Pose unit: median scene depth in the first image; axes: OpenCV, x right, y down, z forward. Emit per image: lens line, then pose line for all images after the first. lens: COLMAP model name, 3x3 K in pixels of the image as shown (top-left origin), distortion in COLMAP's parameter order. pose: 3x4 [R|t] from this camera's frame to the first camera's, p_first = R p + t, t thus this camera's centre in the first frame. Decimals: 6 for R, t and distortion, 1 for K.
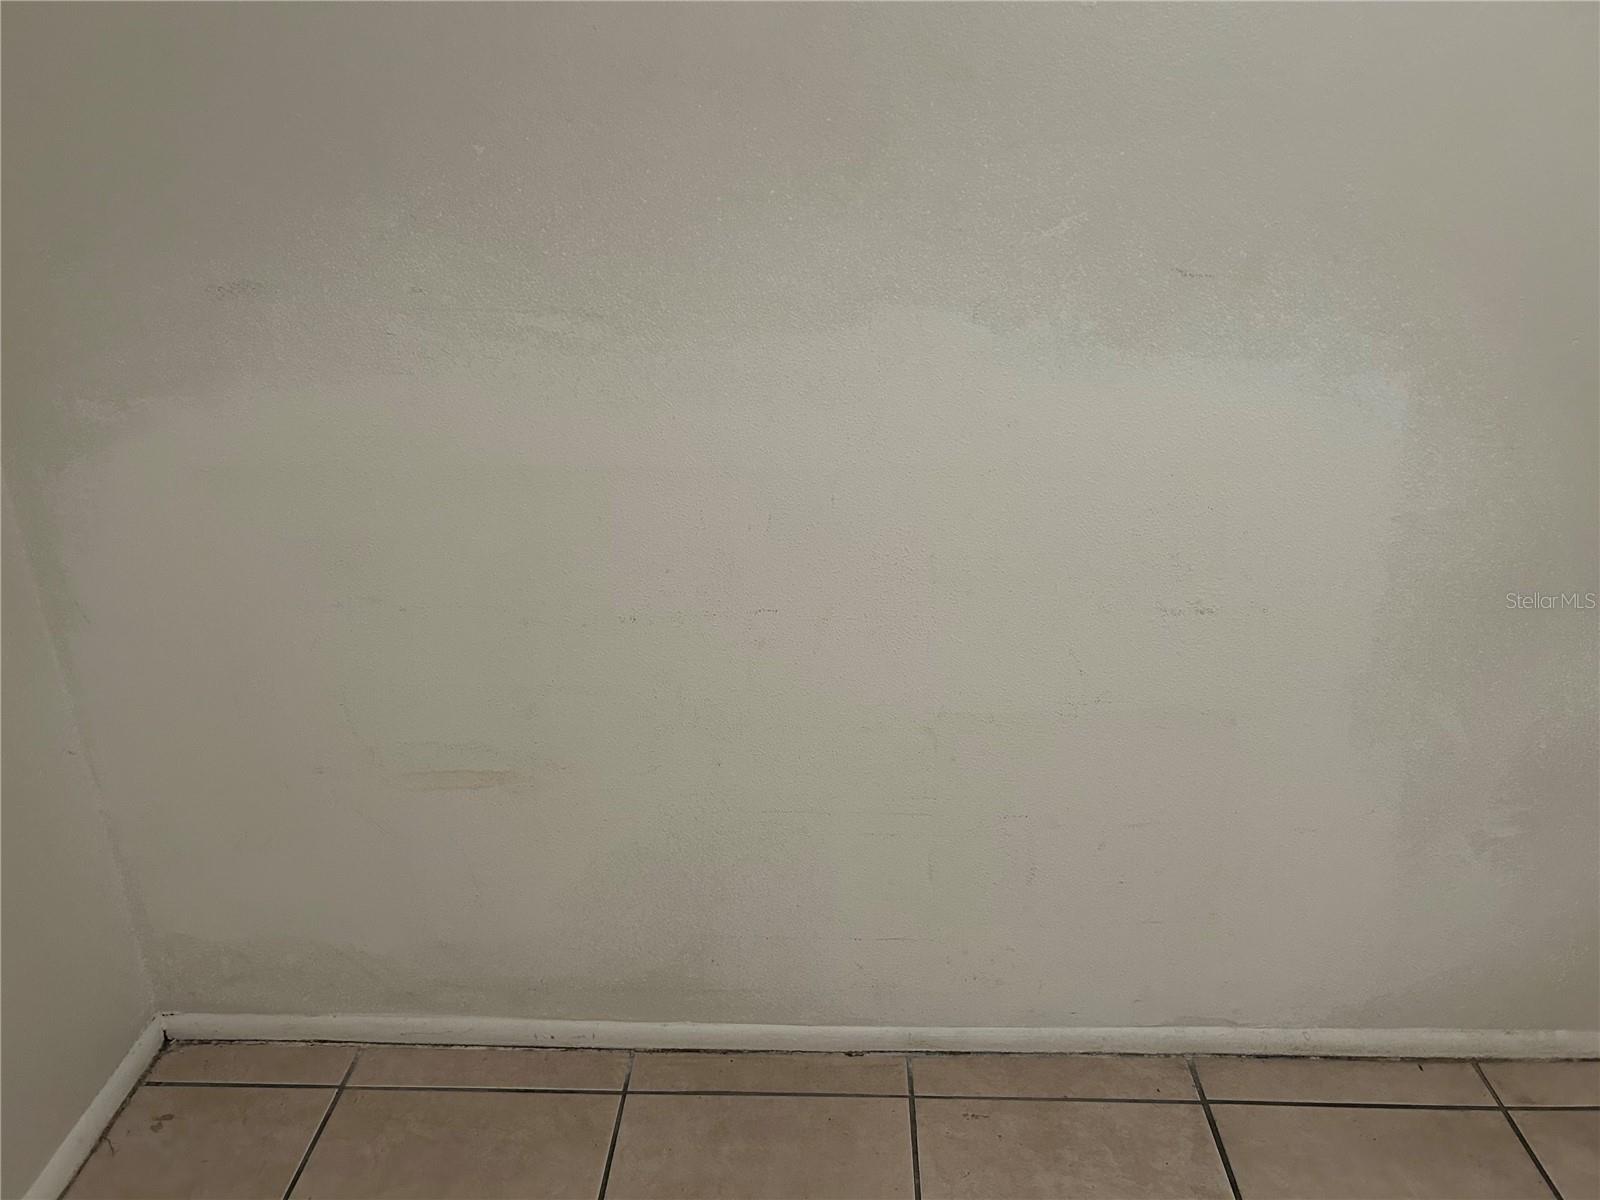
lens RADIAL K [[1204.7, 0, 800.0], [0, 1204.7, 600.0], [0, 0, 1]] dist [-0.004073, -0.006680]
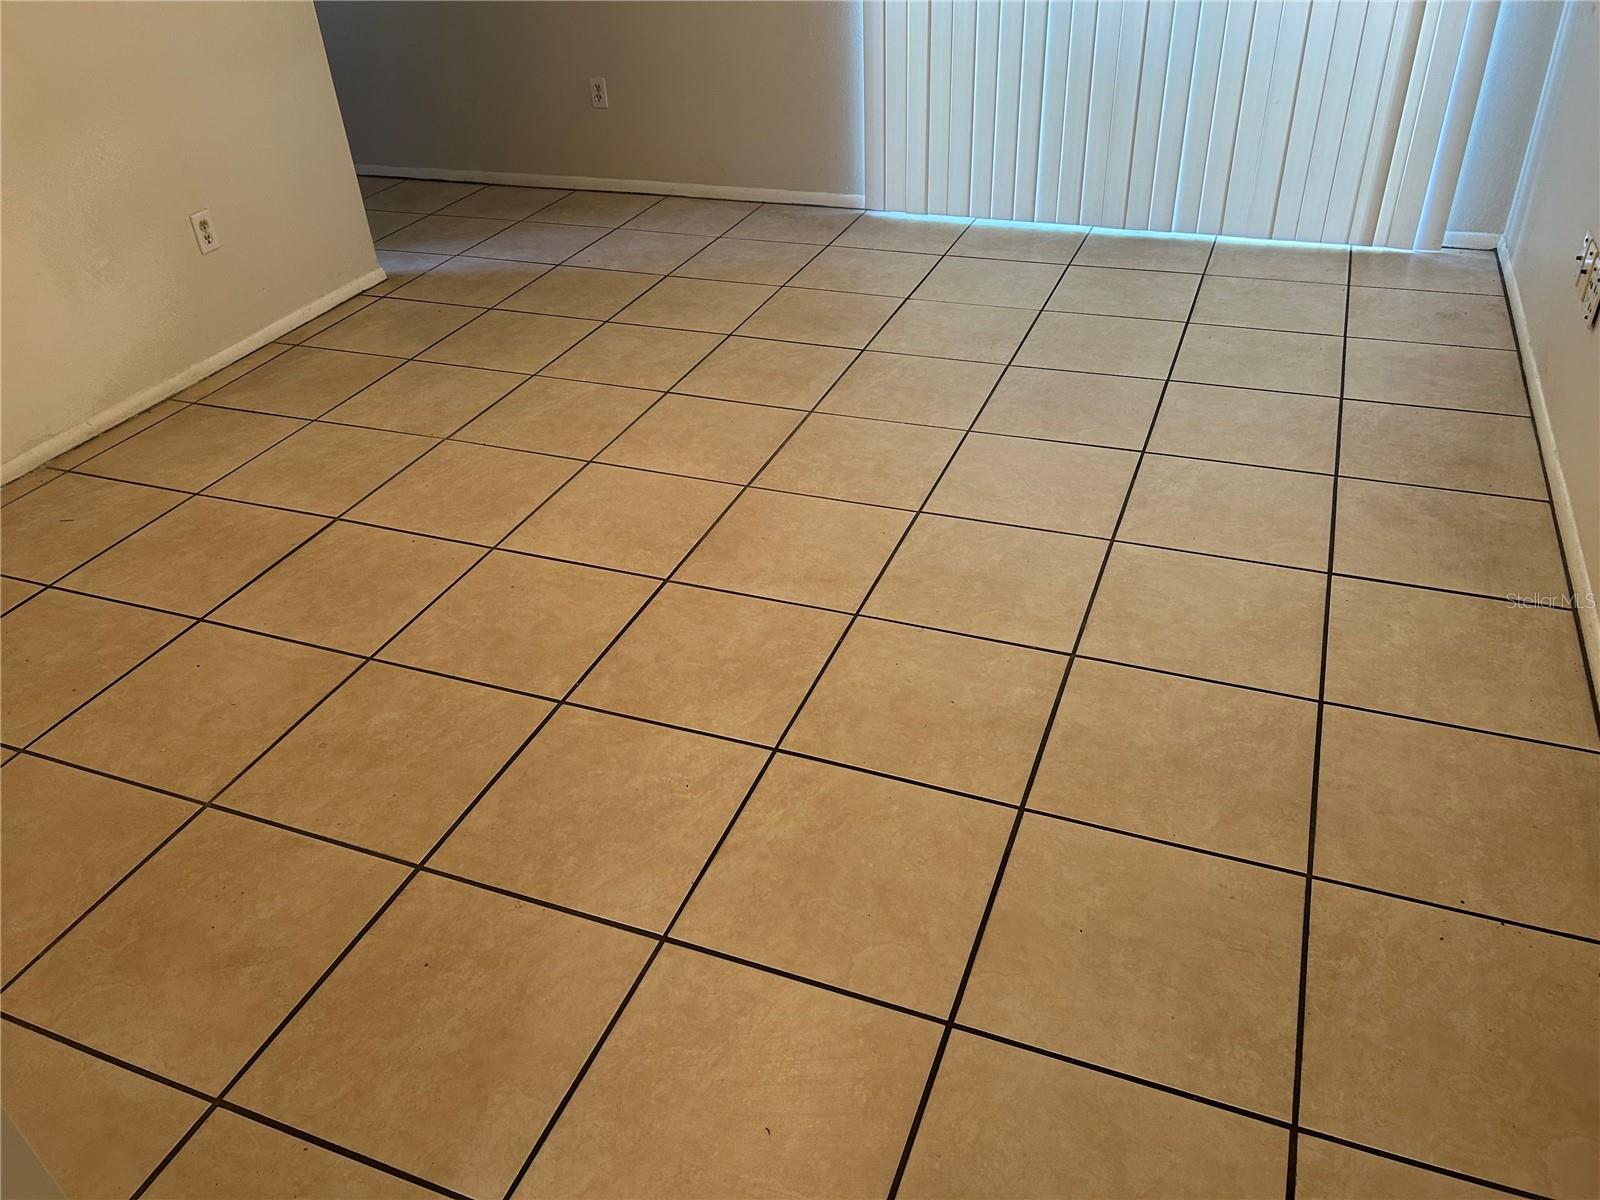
lens RADIAL K [[1204.7, 0, 800.0], [0, 1204.7, 600.0], [0, 0, 1]] dist [-0.004073, -0.006680]
pose [[0.338231, -0.536708, 0.773010, -0.737159], [0.417076, 0.821835, 0.388116, 0.325441], [-0.843592, 0.191131, 0.501818, -0.728387]]
